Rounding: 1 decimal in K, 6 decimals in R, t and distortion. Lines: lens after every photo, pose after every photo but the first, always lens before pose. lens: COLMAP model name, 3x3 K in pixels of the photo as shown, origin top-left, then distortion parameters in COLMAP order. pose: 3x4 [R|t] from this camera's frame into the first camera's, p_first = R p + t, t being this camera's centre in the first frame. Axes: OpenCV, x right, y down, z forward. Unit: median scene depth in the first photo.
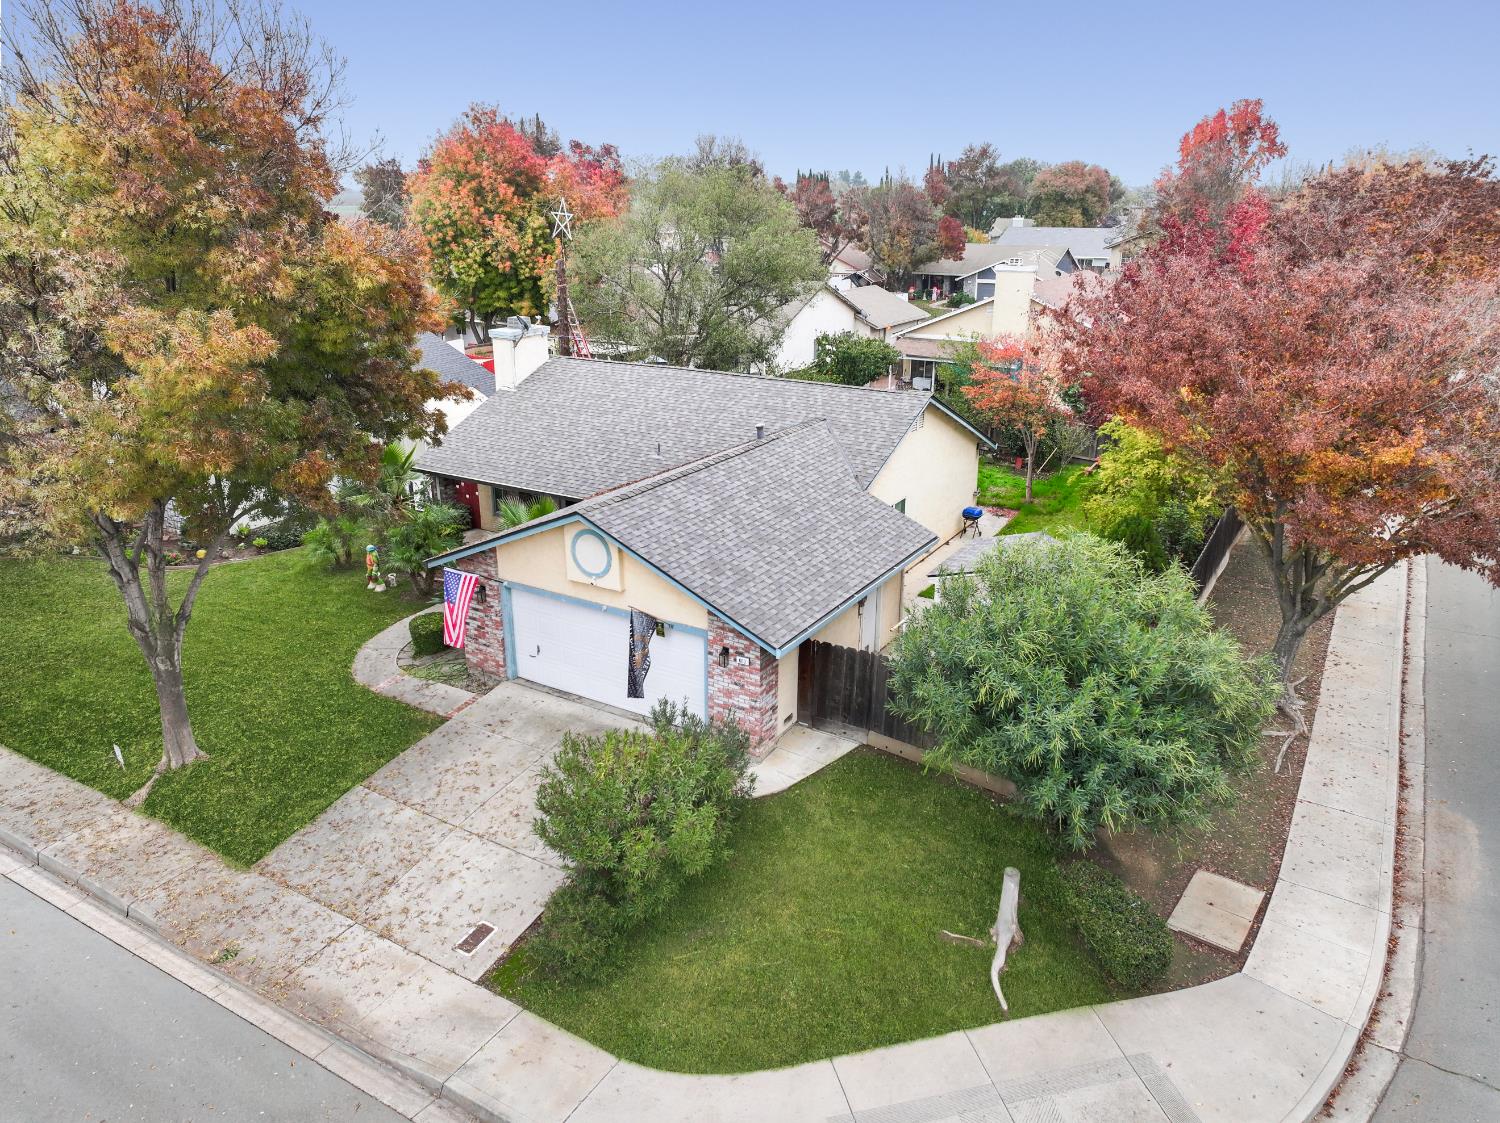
lens RADIAL K [[1053.1, 0, 750.0], [0, 1053.1, 561.5], [0, 0, 1]] dist [0.002040, 0.001285]
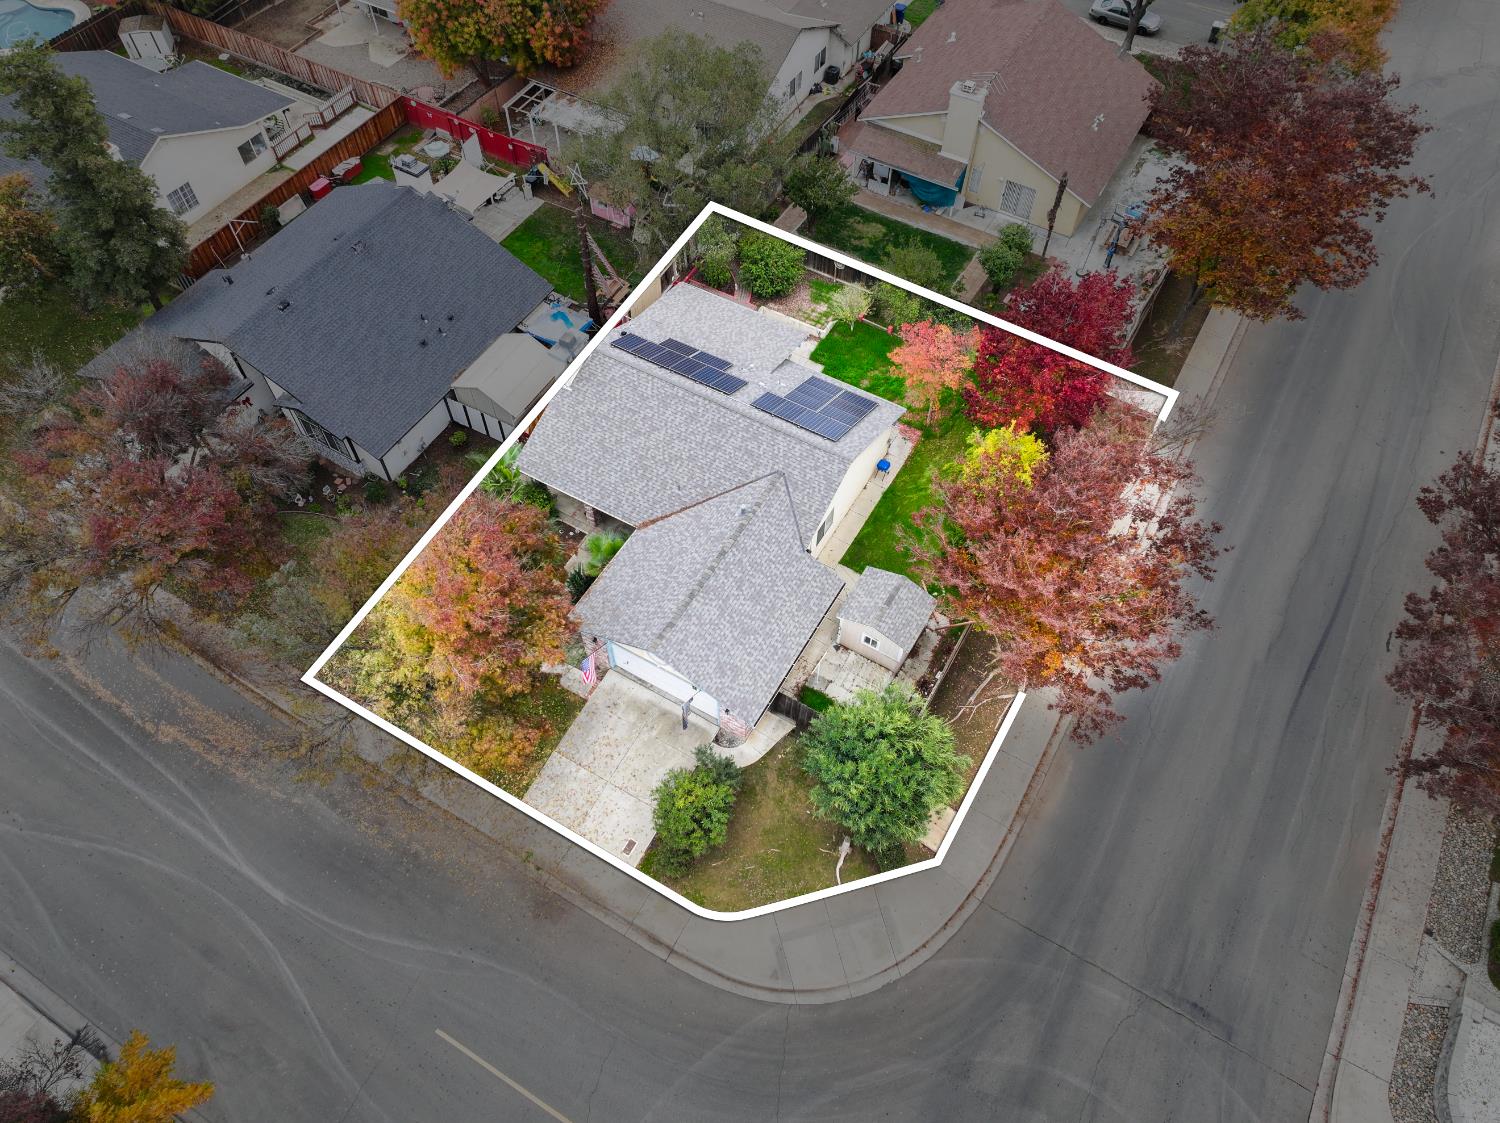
lens RADIAL K [[1053.1, 0, 750.0], [0, 1053.1, 561.5], [0, 0, 1]] dist [0.002040, 0.001285]
pose [[0.999823, -0.014406, 0.012110, -0.001012], [0.004508, 0.808067, 0.589074, -1.390894], [-0.018272, -0.588915, 0.807989, -0.505967]]
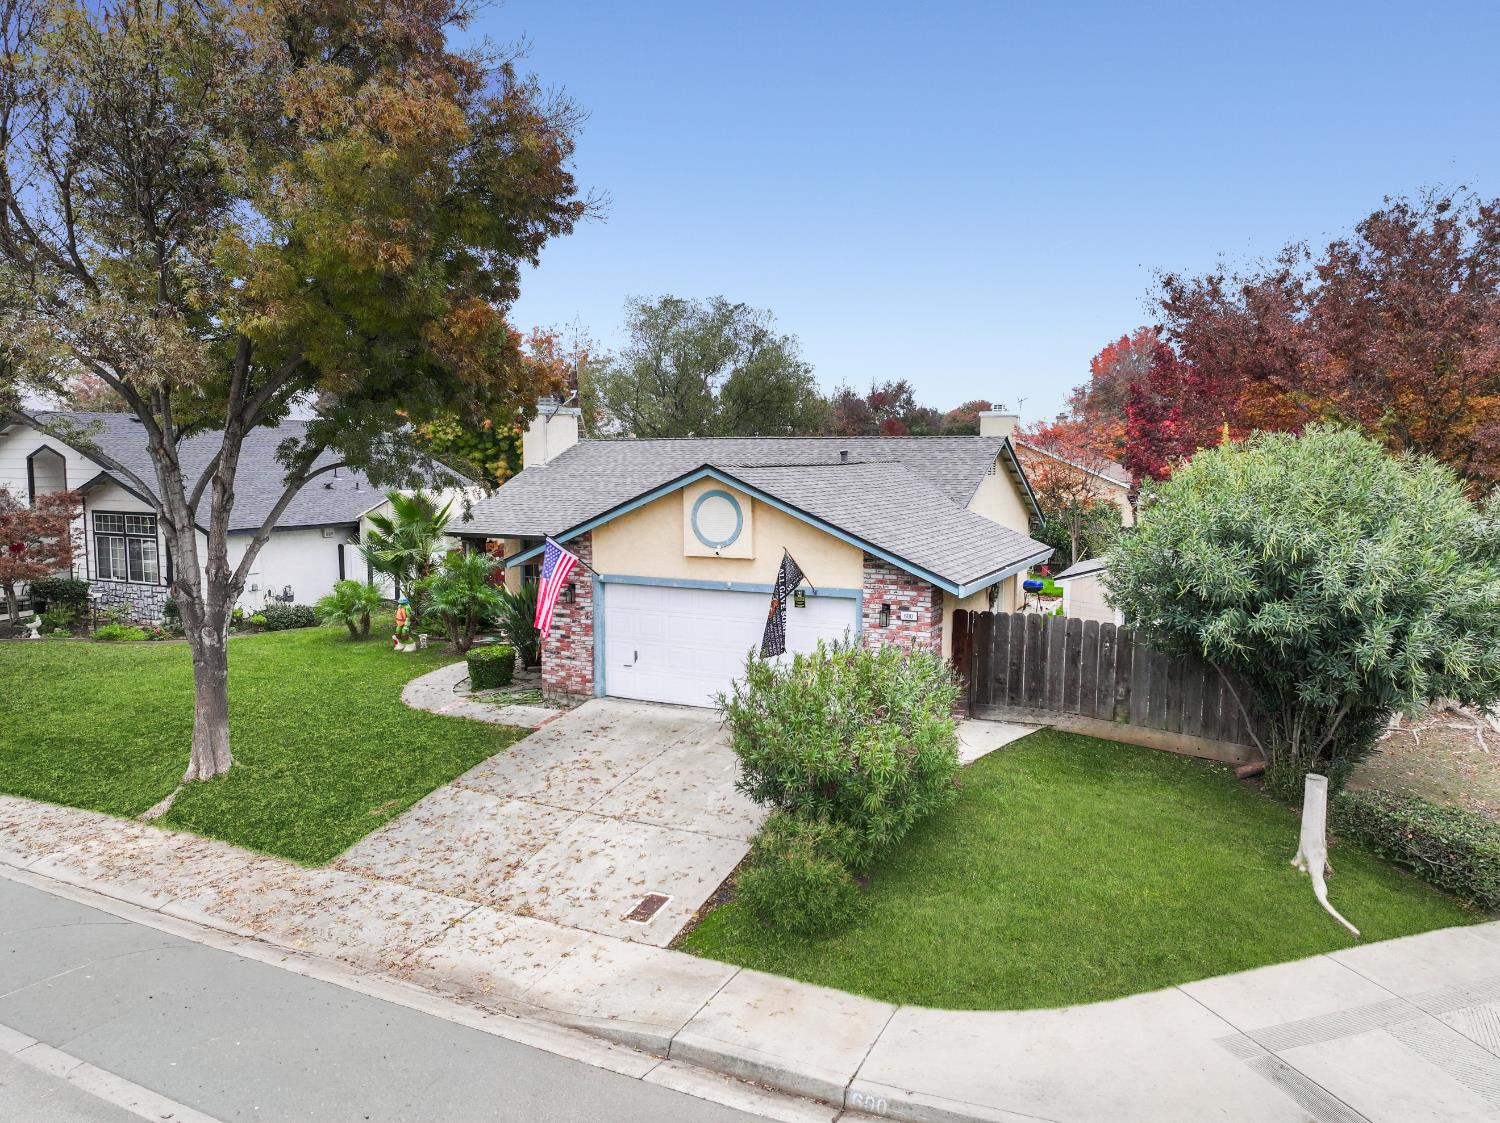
lens RADIAL K [[1053.1, 0, 750.0], [0, 1053.1, 561.5], [0, 0, 1]] dist [0.002040, 0.001285]
pose [[0.995852, -0.010243, 0.090414, -0.218105], [0.031667, 0.970542, -0.238842, 0.256841], [-0.085304, 0.240714, 0.966840, 0.161844]]
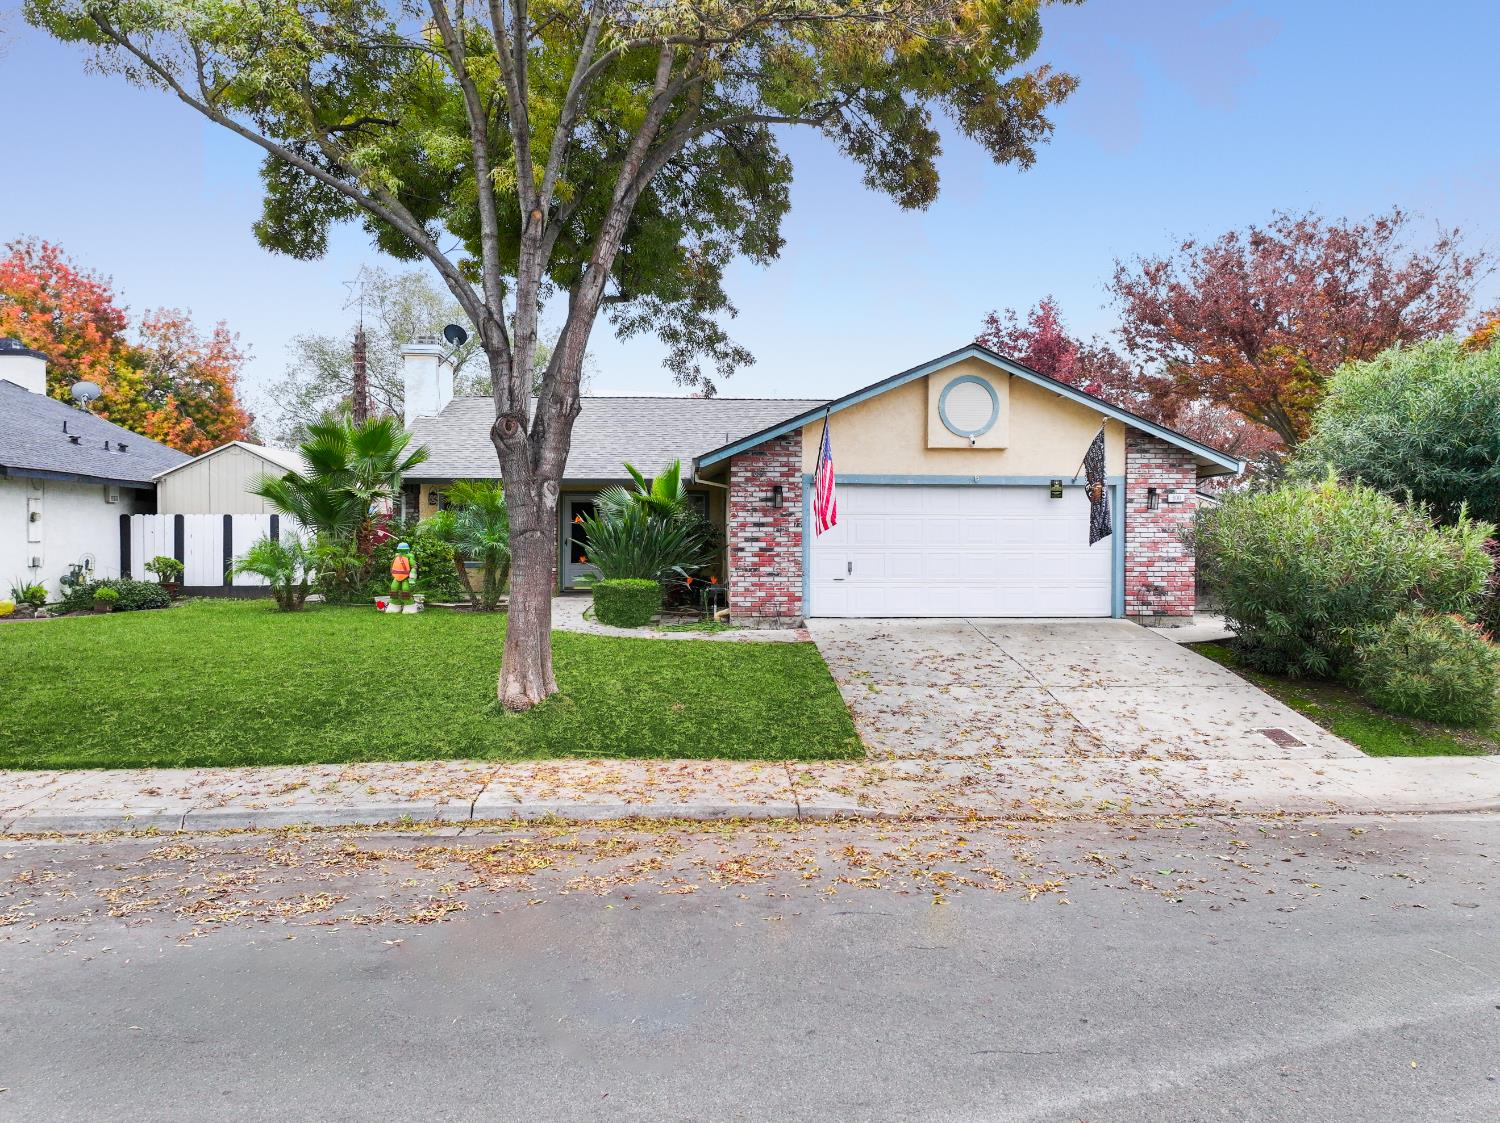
lens RADIAL K [[1053.1, 0, 750.0], [0, 1053.1, 561.5], [0, 0, 1]] dist [0.002040, 0.001285]
pose [[0.822043, -0.011126, 0.569316, -0.819191], [0.190613, 0.947505, -0.256711, 0.308276], [-0.536574, 0.319547, 0.781011, 0.520821]]
